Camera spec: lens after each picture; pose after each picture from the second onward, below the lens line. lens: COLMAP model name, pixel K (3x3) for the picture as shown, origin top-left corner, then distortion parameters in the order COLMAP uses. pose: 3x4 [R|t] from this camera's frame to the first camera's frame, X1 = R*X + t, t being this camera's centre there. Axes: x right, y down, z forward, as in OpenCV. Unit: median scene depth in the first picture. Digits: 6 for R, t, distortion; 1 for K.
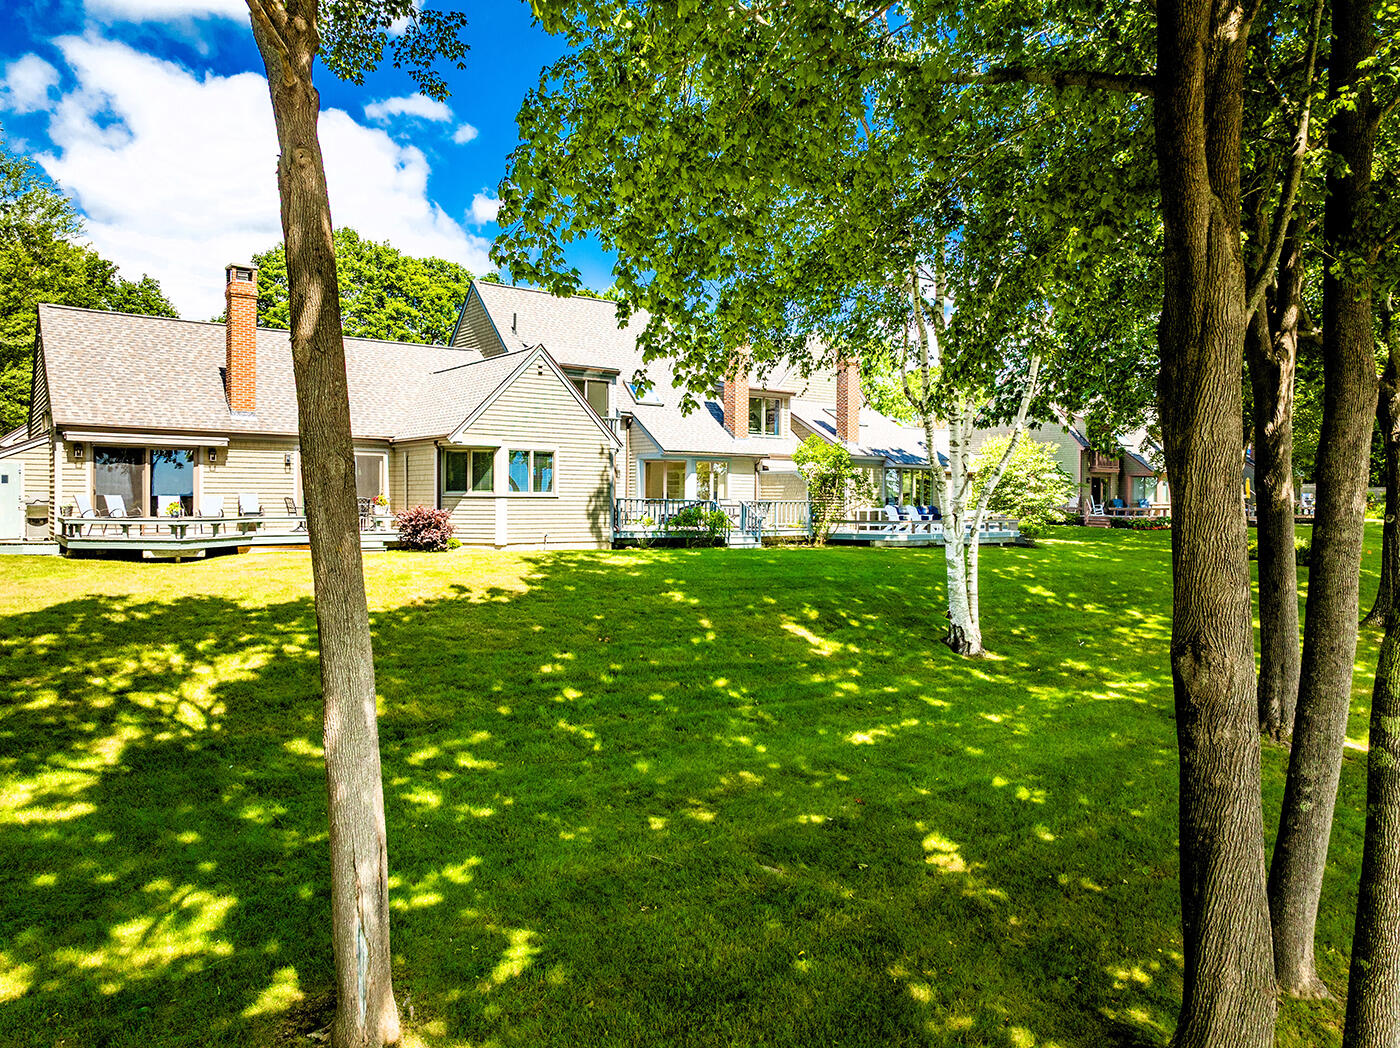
lens RADIAL K [[984.7, 0, 700.0], [0, 984.7, 524.0], [0, 0, 1]] dist [-0.029577, 0.011596]
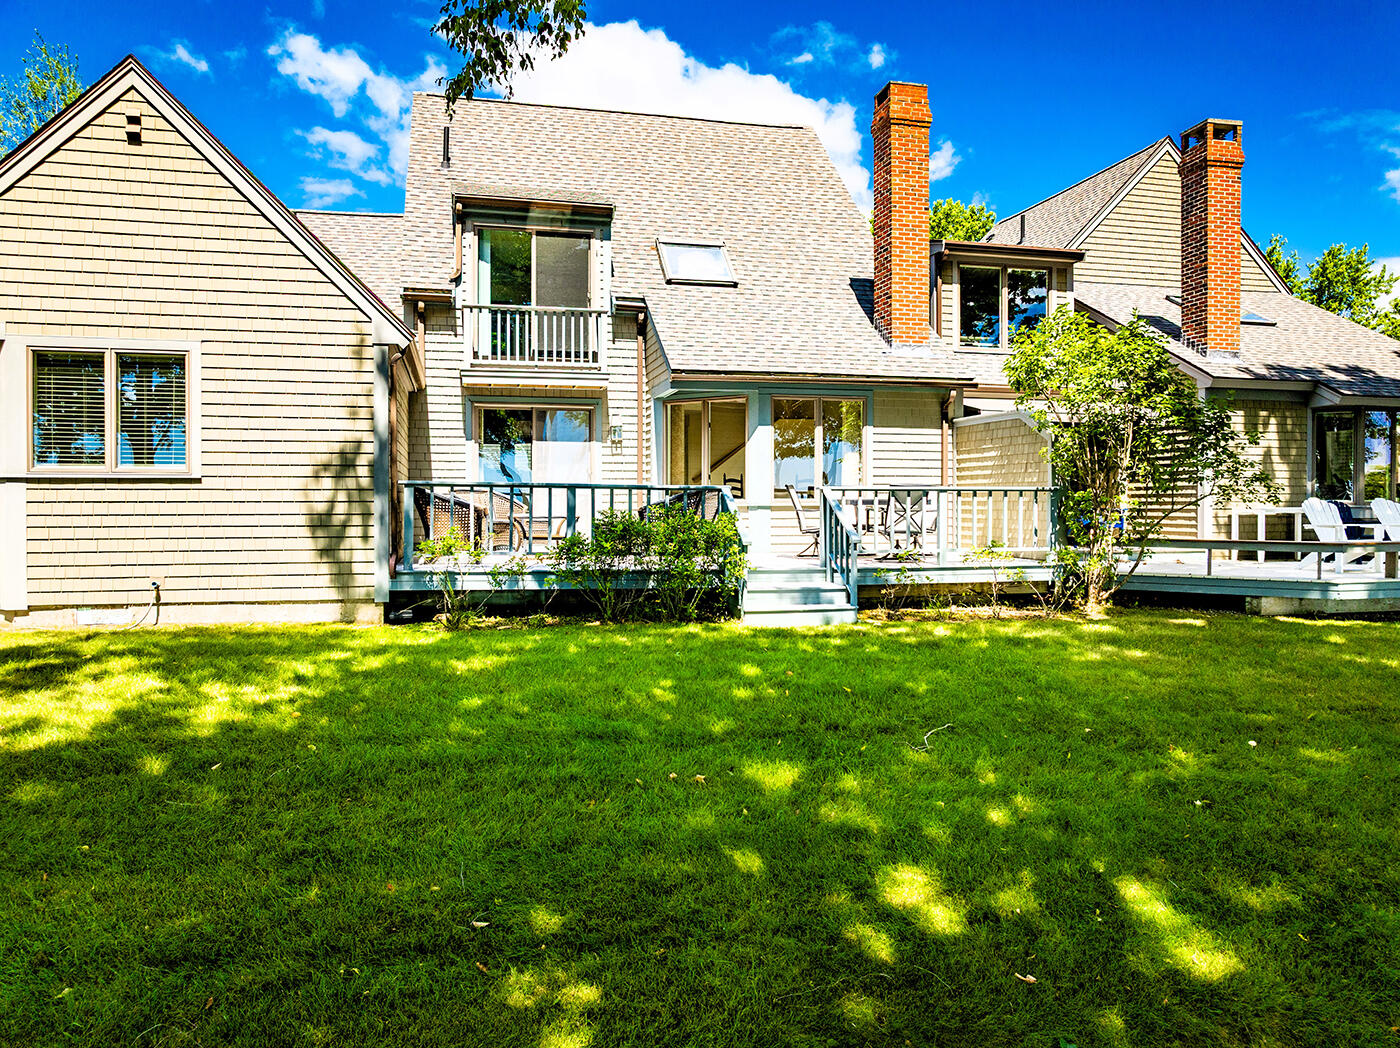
lens RADIAL K [[984.7, 0, 700.0], [0, 984.7, 524.0], [0, 0, 1]] dist [-0.029577, 0.011596]
pose [[0.912832, 0.001888, -0.408330, 0.140148], [-0.003800, 0.999985, -0.003871, -0.007981], [0.408317, 0.005086, 0.912826, 0.604166]]
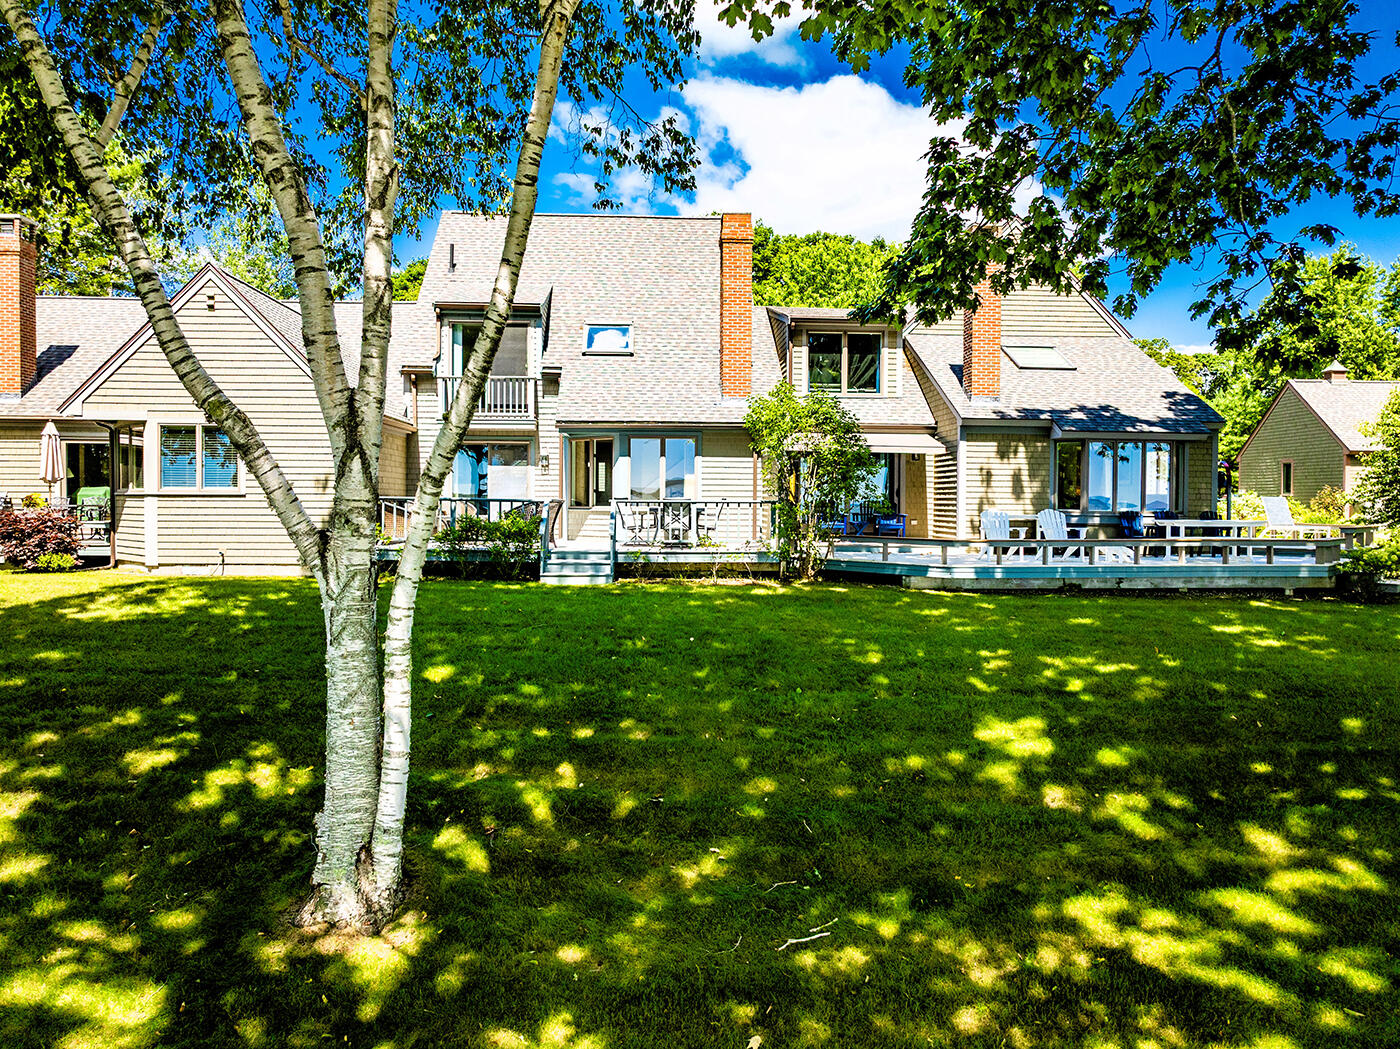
lens RADIAL K [[984.7, 0, 700.0], [0, 984.7, 524.5], [0, 0, 1]] dist [-0.029577, 0.011596]
pose [[0.827618, 0.012723, -0.561148, 0.382495], [-0.014227, 0.999897, 0.001688, -0.010588], [0.561112, 0.006587, 0.827714, 0.511819]]
